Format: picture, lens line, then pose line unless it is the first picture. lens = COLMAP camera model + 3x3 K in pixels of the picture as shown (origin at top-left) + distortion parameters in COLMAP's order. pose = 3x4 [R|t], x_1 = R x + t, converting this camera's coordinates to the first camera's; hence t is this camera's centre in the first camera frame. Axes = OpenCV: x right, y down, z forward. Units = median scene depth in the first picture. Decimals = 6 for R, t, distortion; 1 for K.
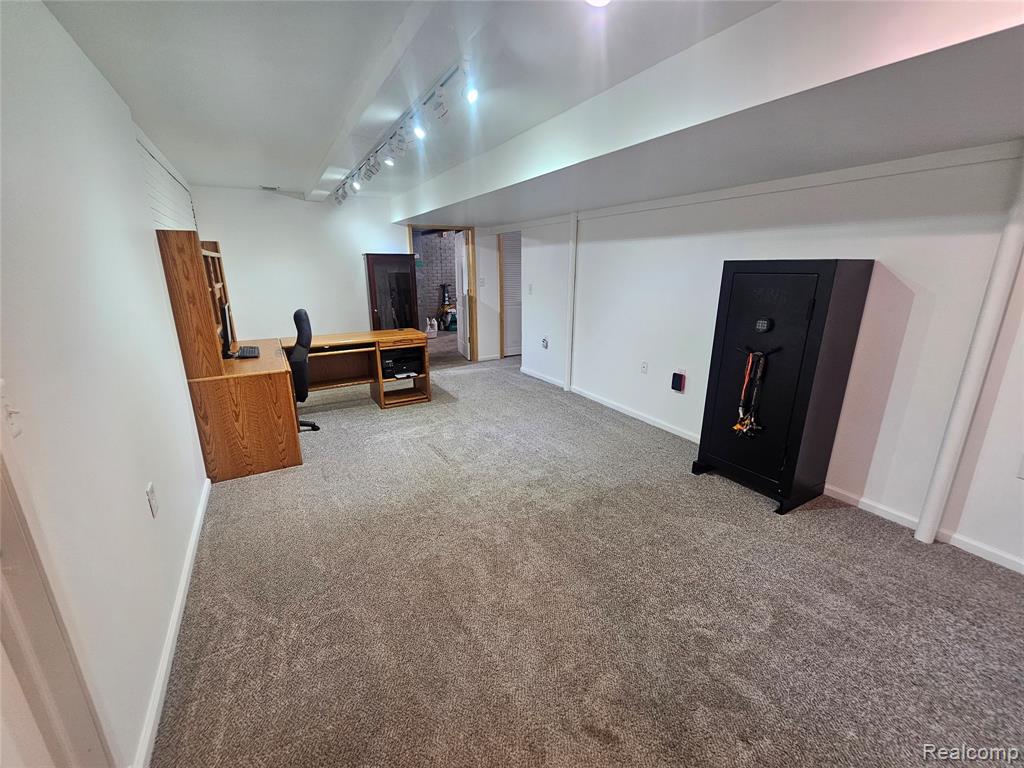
lens RADIAL K [[418.7, 0, 513.5], [0, 418.7, 377.2], [0, 0, 1]] dist [-0.000365, -0.000037]
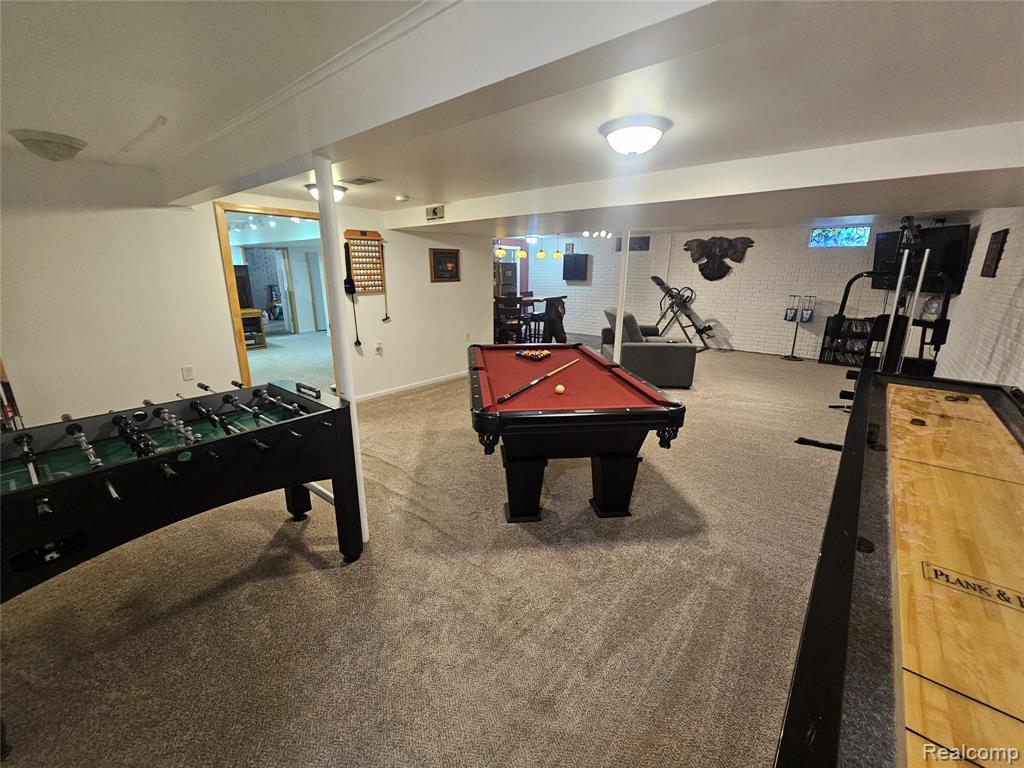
lens RADIAL K [[418.7, 0, 511.1], [0, 418.7, 383.6], [0, 0, 1]] dist [-0.000365, -0.000037]
pose [[0.941227, -0.083677, 0.327247, 0.125961], [0.087119, 0.996189, 0.004153, 0.201269], [-0.326348, 0.024601, 0.944930, -0.690883]]
